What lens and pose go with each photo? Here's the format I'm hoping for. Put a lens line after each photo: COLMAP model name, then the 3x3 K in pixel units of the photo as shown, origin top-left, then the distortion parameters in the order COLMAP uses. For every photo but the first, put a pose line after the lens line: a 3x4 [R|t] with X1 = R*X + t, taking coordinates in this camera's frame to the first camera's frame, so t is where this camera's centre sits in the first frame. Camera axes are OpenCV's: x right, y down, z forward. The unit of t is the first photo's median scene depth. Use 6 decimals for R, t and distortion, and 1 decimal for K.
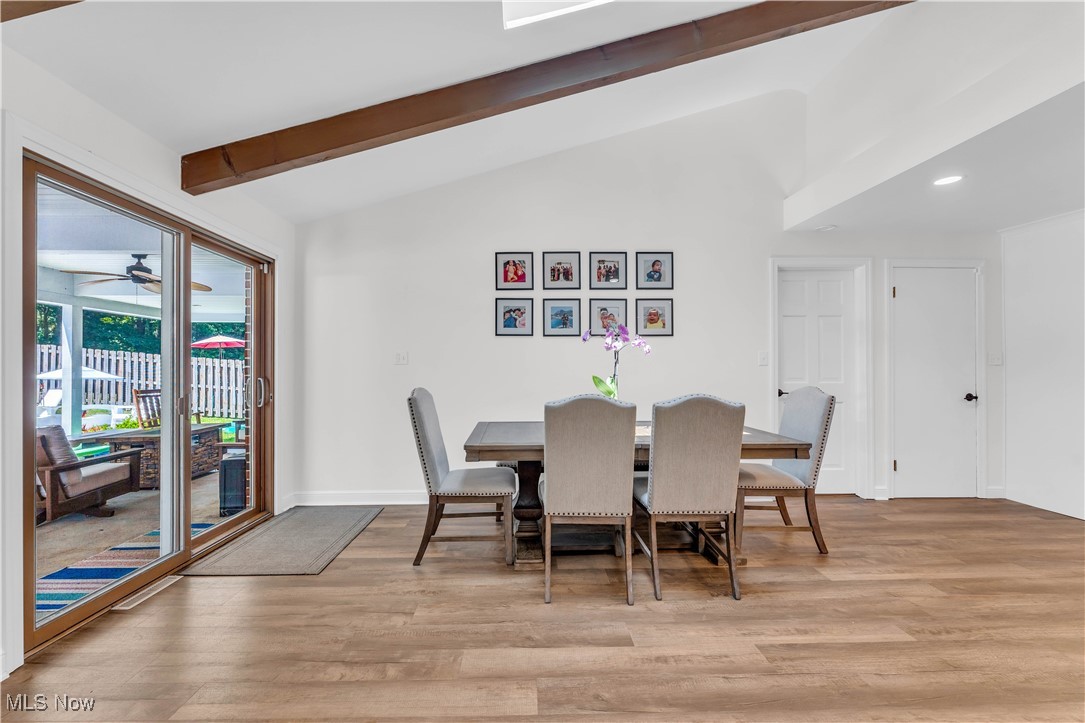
lens RADIAL K [[439.4, 0, 536.5], [0, 439.4, 367.8], [0, 0, 1]] dist [-0.001926, -0.000711]
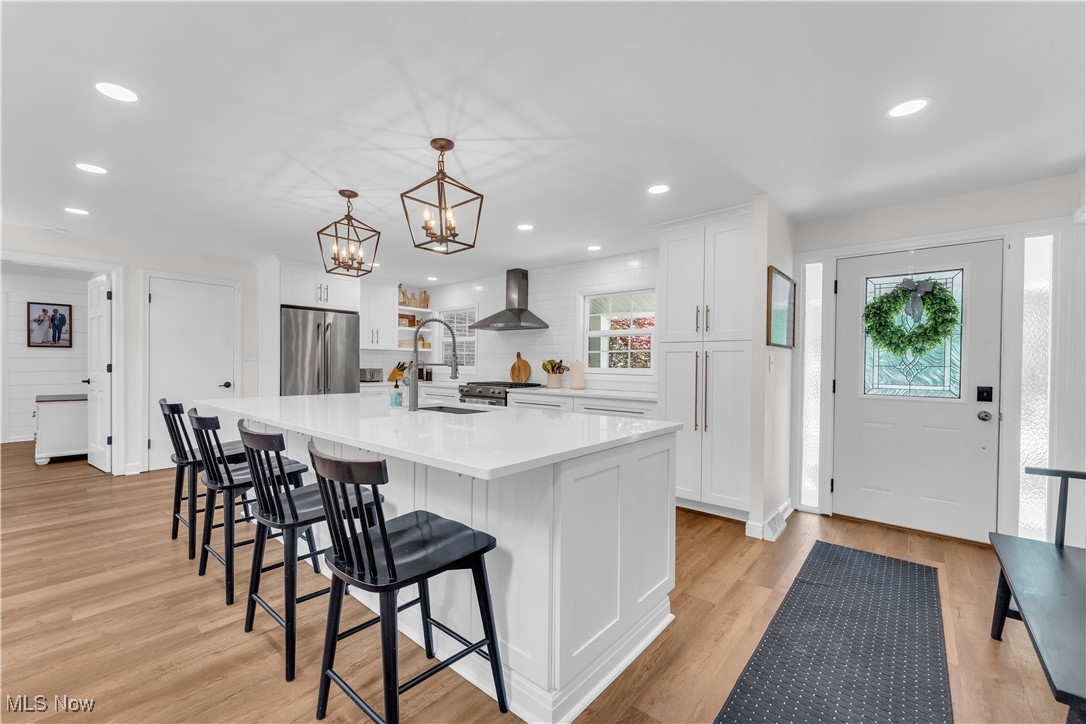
lens RADIAL K [[440.7, 0, 536.4], [0, 440.7, 369.8], [0, 0, 1]] dist [-0.001266, -0.000115]
pose [[0.674217, -0.001166, 0.738533, 0.654583], [-0.016024, 0.999740, 0.016207, -0.014868], [-0.738360, -0.022761, 0.674023, -0.589409]]
